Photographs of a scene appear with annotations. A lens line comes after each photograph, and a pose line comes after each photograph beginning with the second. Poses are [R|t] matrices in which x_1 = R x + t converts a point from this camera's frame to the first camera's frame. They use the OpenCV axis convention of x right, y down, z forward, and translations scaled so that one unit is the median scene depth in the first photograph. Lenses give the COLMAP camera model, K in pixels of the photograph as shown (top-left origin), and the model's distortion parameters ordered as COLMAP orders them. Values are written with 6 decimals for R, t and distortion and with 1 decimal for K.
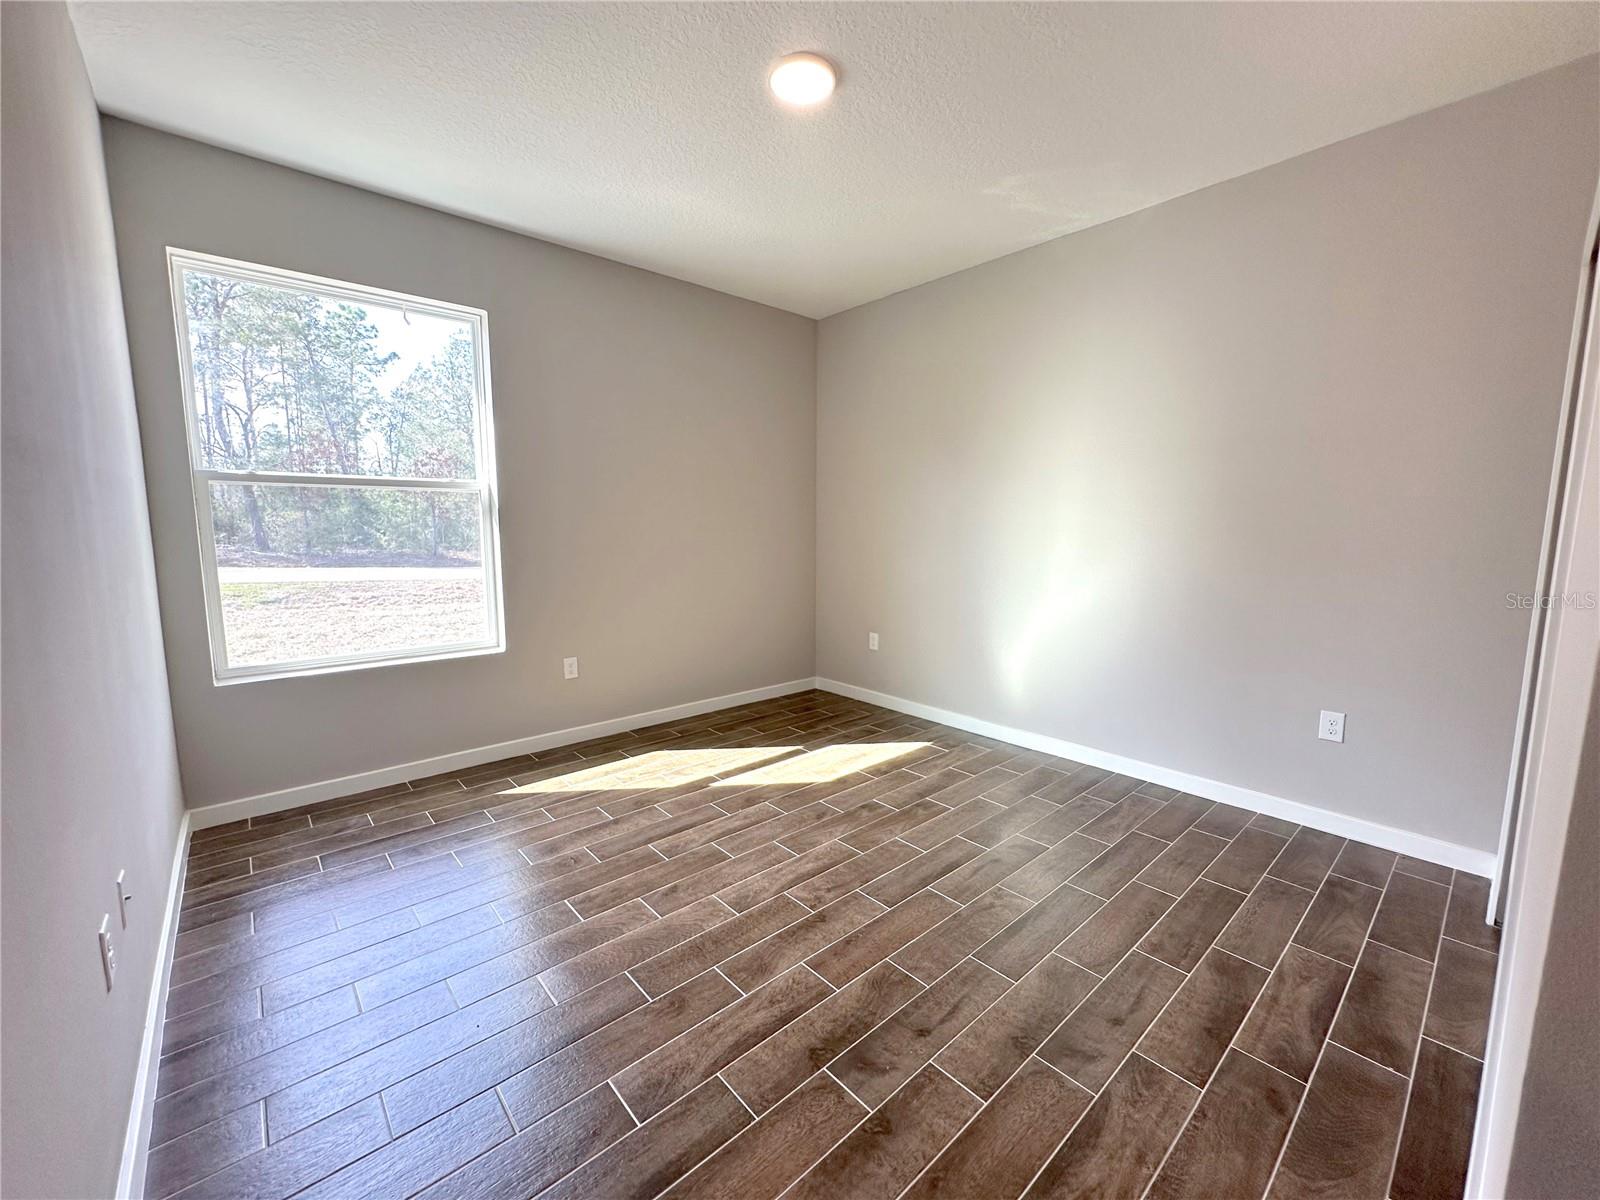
lens RADIAL K [[638.6, 0, 801.0], [0, 638.6, 600.7], [0, 0, 1]] dist [-0.003243, -0.000067]
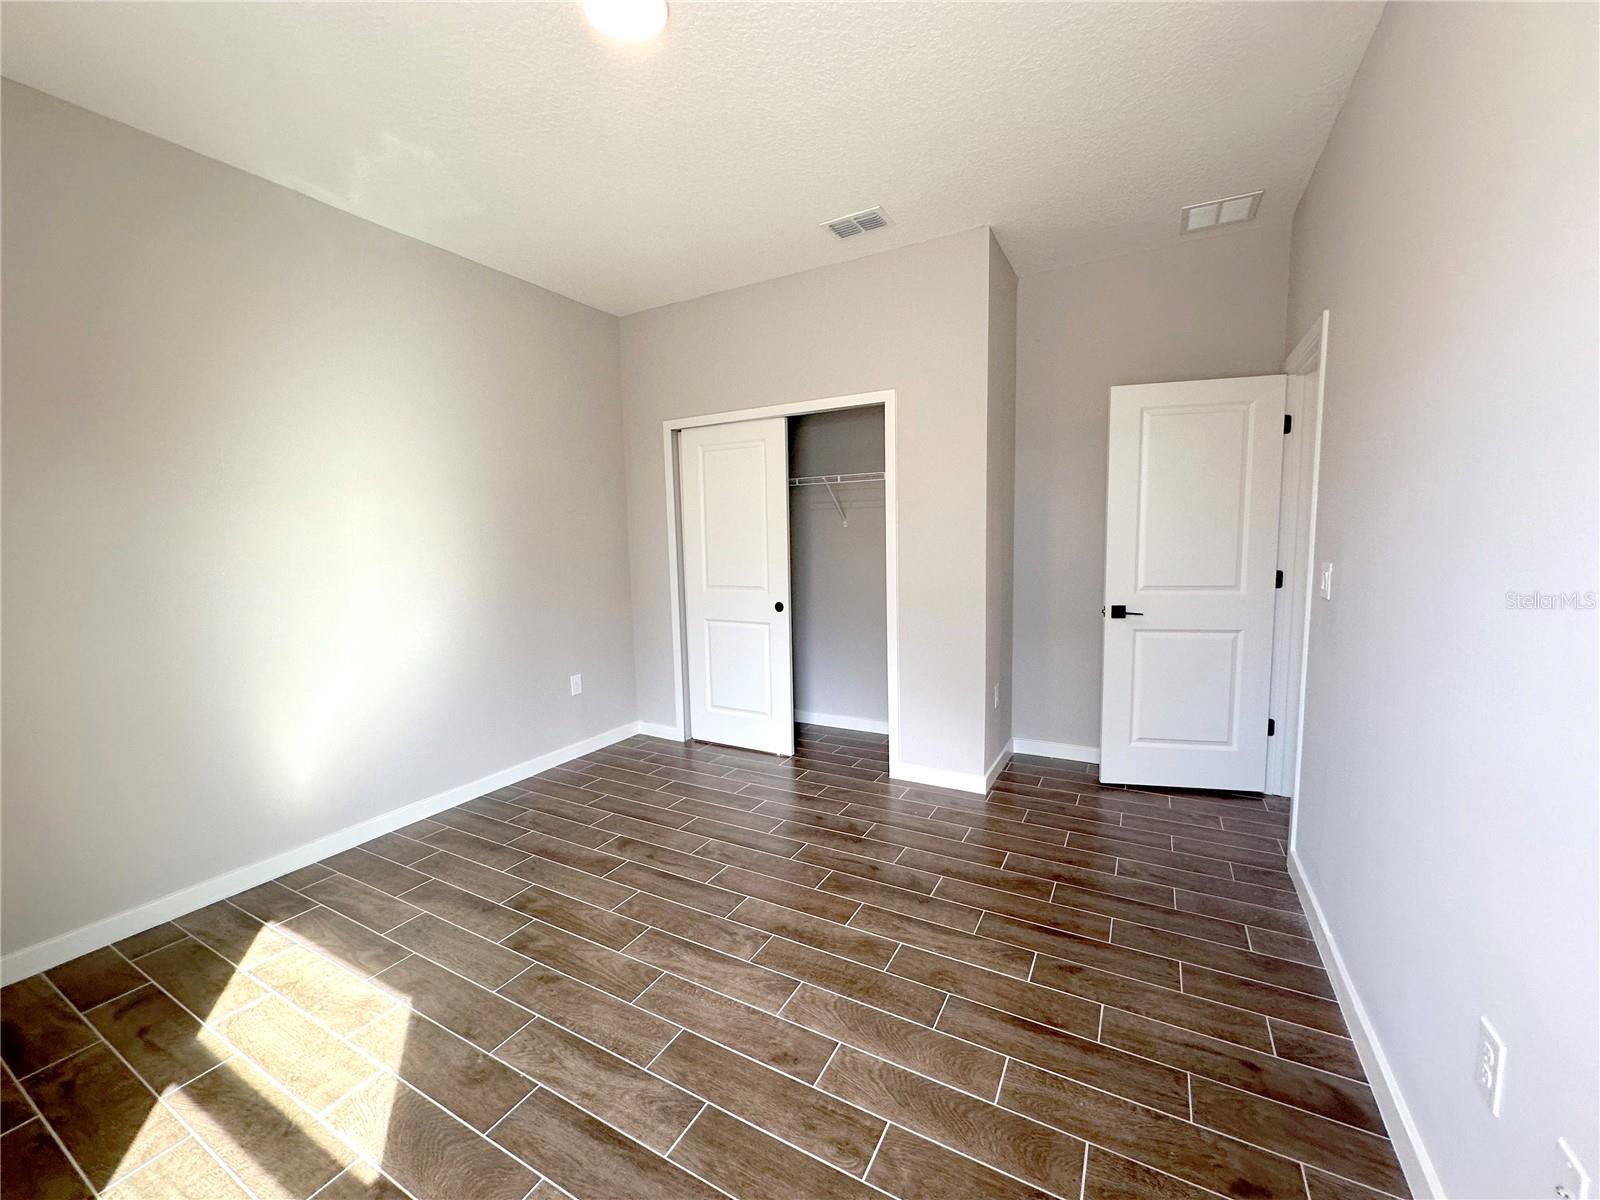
lens RADIAL K [[638.6, 0, 801.0], [0, 638.6, 600.7], [0, 0, 1]] dist [-0.003243, -0.000067]
pose [[-0.336698, -0.091711, 0.937136, -0.729993], [0.131375, 0.980936, 0.143198, -0.140887], [-0.932403, 0.171331, -0.318231, 0.969504]]
